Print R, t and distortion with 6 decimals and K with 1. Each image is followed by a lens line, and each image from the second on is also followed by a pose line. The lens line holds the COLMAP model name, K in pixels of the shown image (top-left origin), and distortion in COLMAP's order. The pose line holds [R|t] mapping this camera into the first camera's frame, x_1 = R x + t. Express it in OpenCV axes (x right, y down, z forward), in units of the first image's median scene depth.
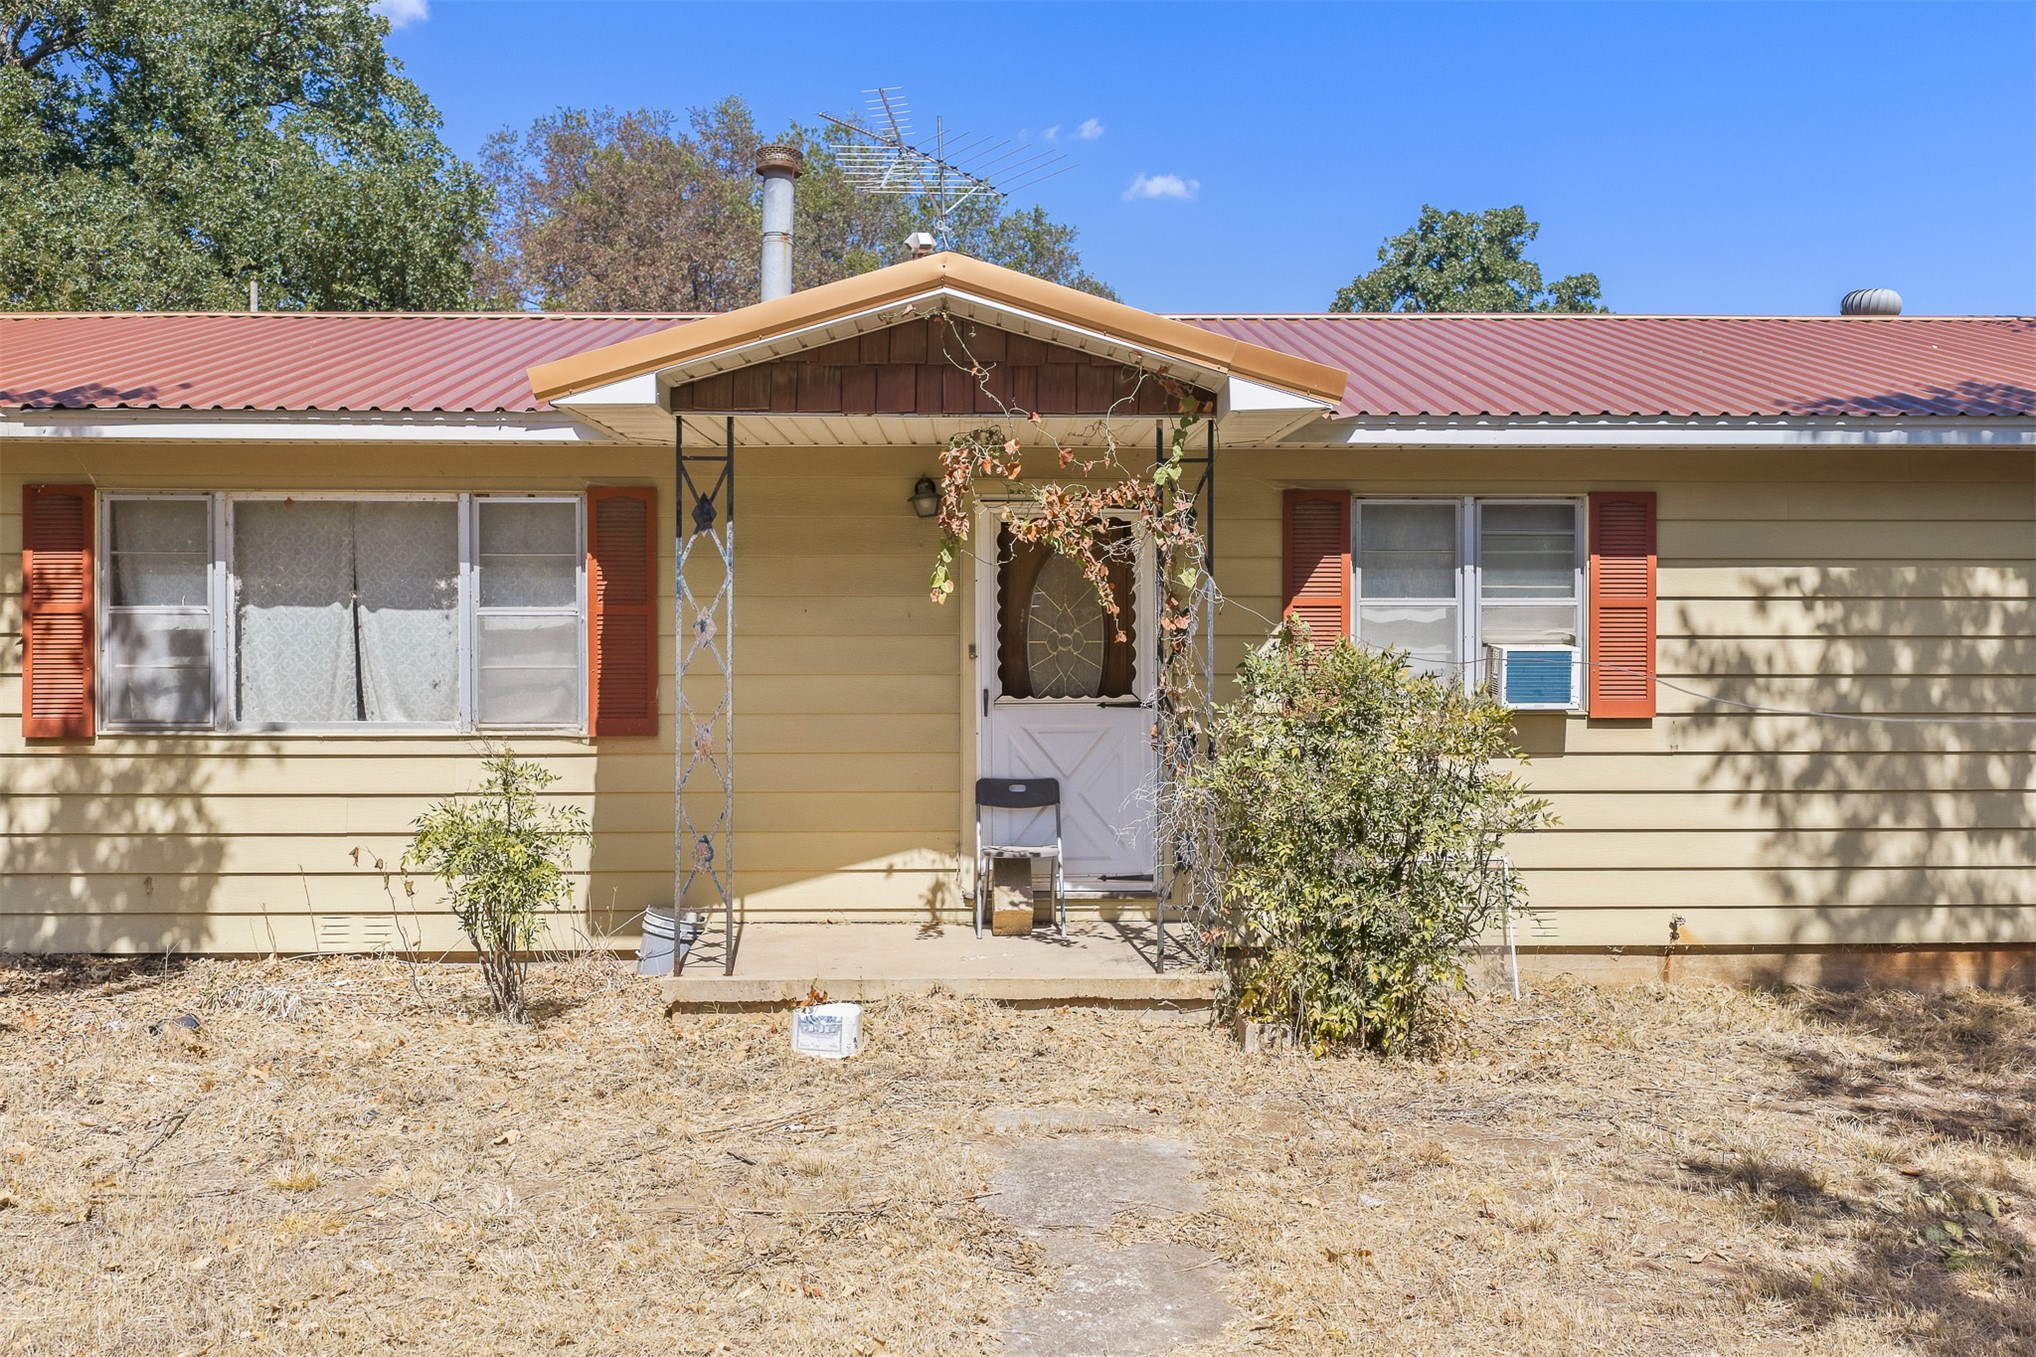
lens RADIAL K [[1737.7, 0, 1018.3], [0, 1737.7, 680.3], [0, 0, 1]] dist [-0.003350, -0.003900]
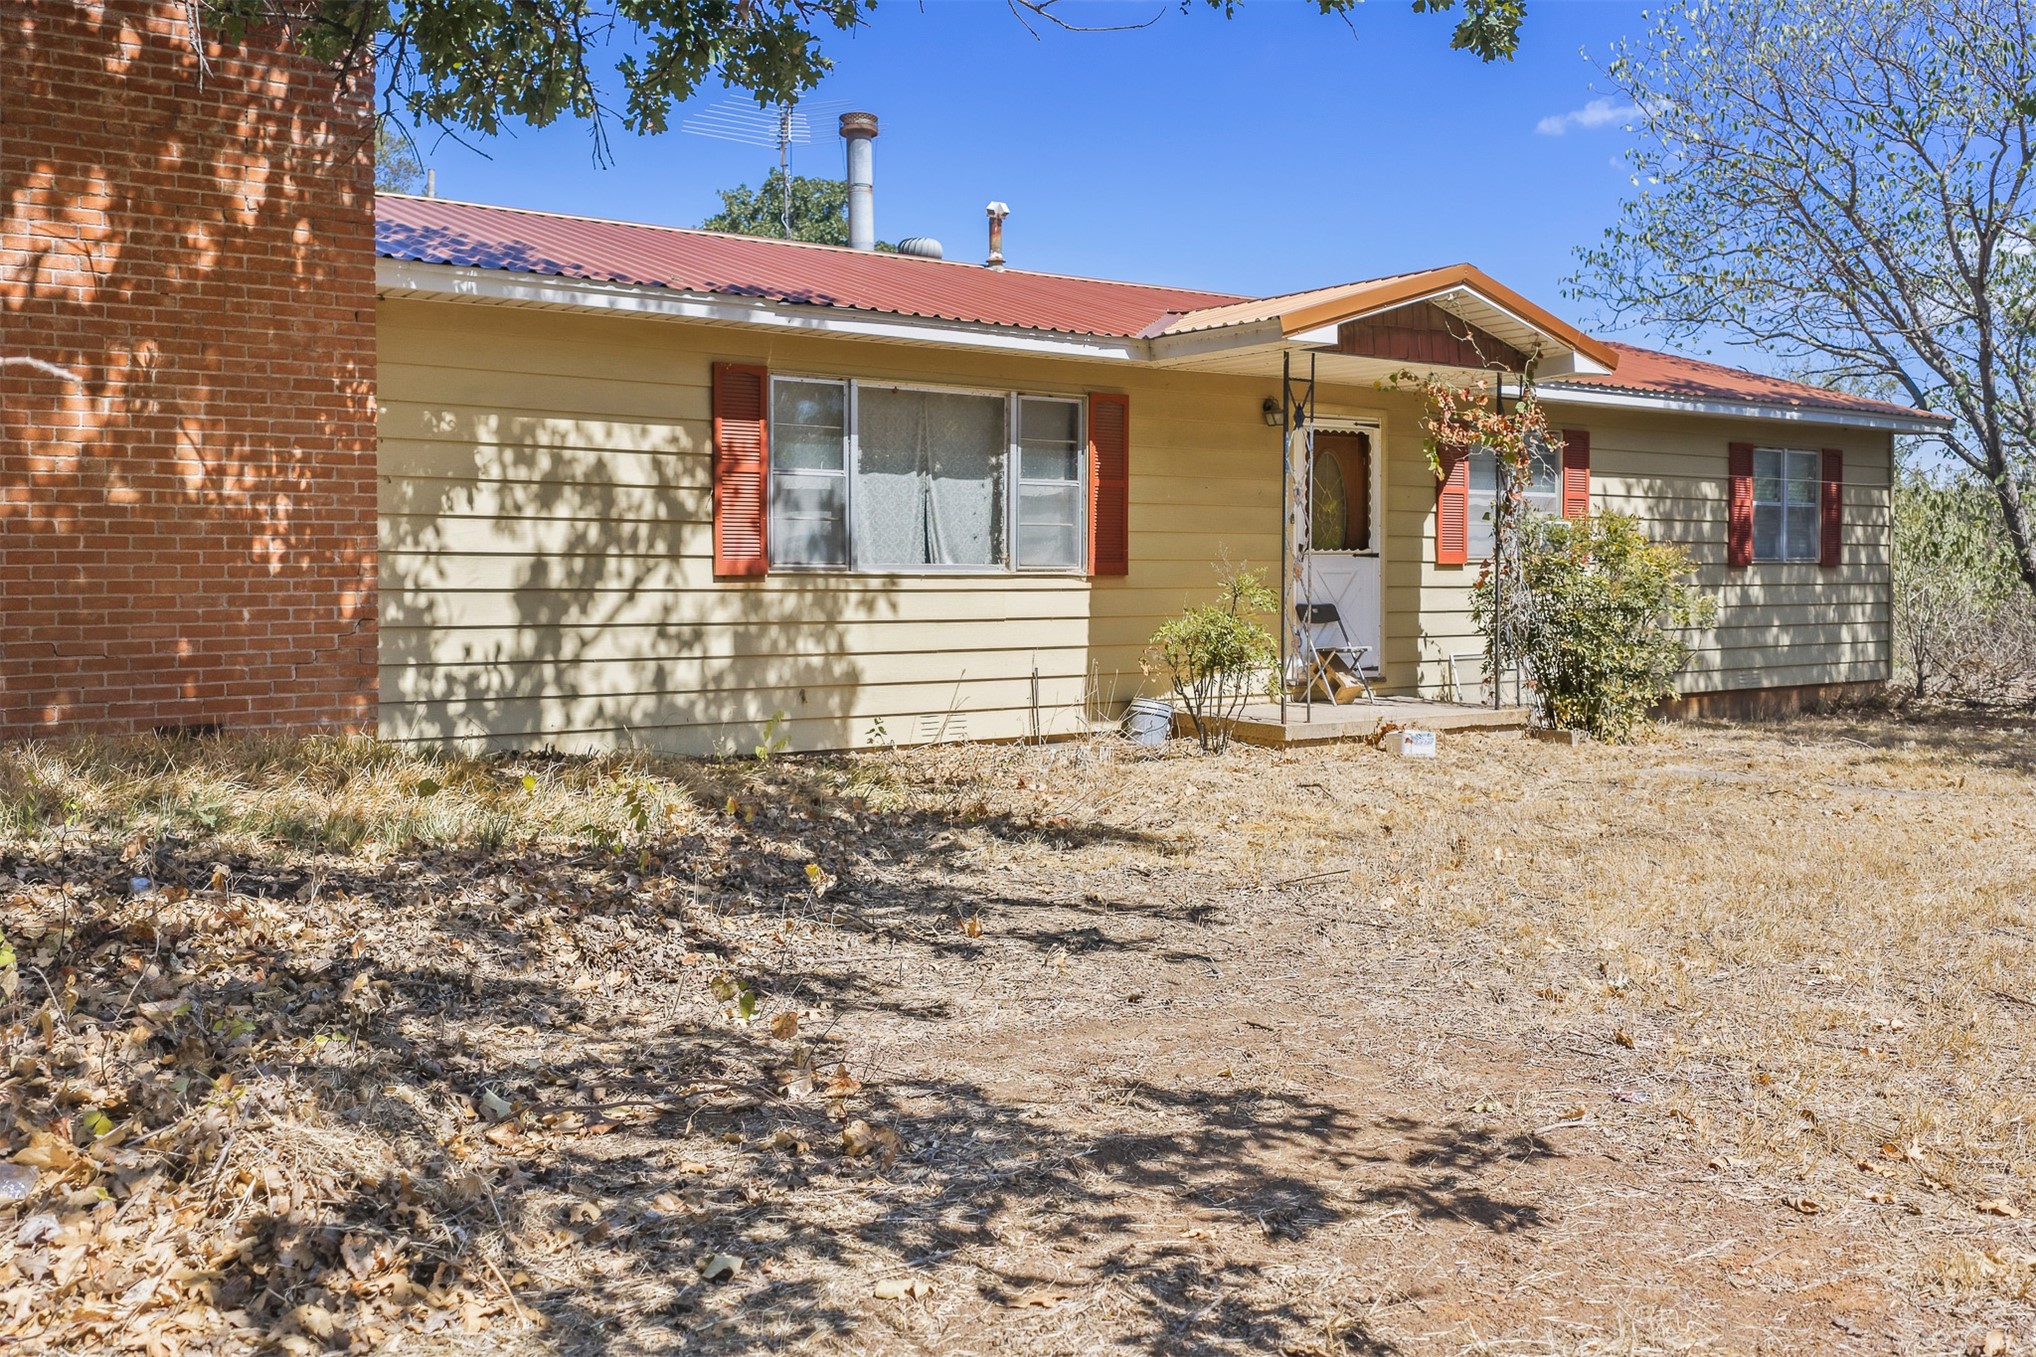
lens RADIAL K [[1737.7, 0, 1016.7], [0, 1737.7, 674.0], [0, 0, 1]] dist [-0.003350, -0.003900]
pose [[0.835338, -0.031872, 0.548811, -1.045570], [0.014593, 0.999252, 0.035818, 0.059749], [-0.549542, -0.021911, 0.835179, -0.111607]]
